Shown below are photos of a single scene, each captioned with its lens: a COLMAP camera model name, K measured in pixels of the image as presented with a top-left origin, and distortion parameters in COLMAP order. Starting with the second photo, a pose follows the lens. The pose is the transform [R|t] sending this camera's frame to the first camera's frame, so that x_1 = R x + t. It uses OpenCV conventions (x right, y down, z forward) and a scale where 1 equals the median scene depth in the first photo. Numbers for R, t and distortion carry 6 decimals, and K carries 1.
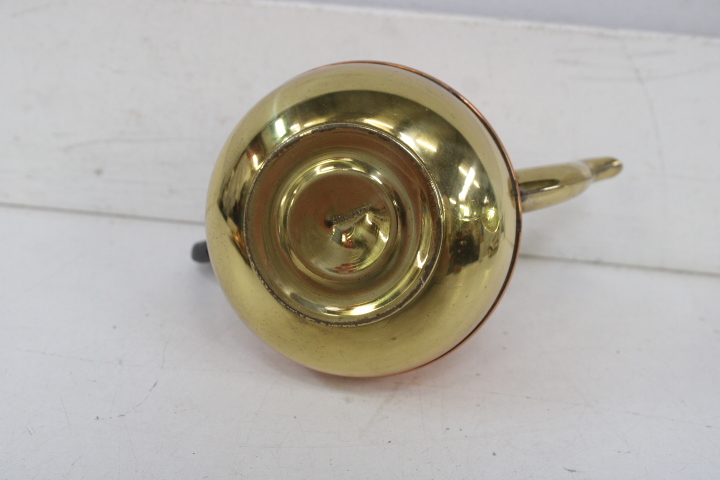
lens RADIAL K [[883.0, 0, 362.6], [0, 883.0, 242.4], [0, 0, 1]] dist [-0.080847, 0.095533]
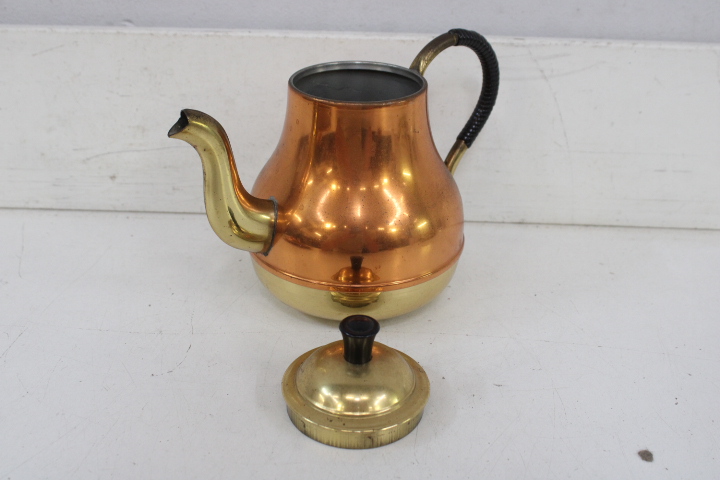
lens RADIAL K [[883.0, 0, 362.6], [0, 883.0, 242.4], [0, 0, 1]] dist [-0.080847, 0.095533]
pose [[0.996444, -0.072982, 0.042115, -0.014912], [0.070022, 0.995230, 0.067922, -0.054171], [-0.046871, -0.064731, 0.996801, -0.263702]]
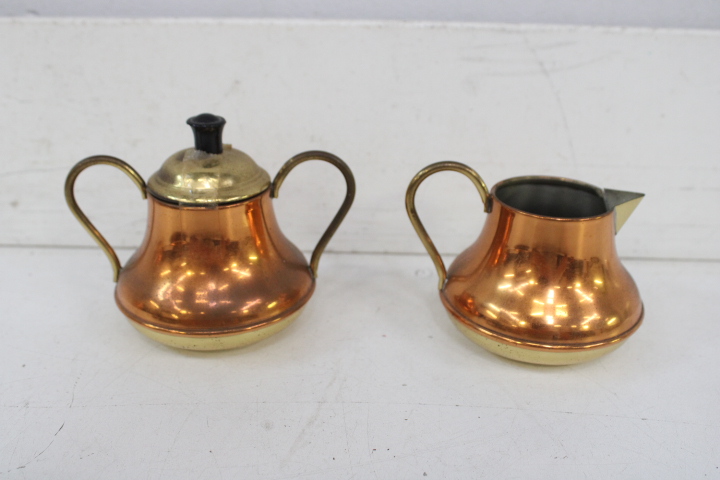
lens RADIAL K [[767.6, 0, 360.1], [0, 767.6, 241.6], [0, 0, 1]] dist [-0.093786, 0.042919]
pose [[0.995147, -0.078642, 0.059136, 0.037885], [0.078734, 0.996895, 0.000772, -0.008561], [-0.059013, 0.003888, 0.998250, 0.138845]]
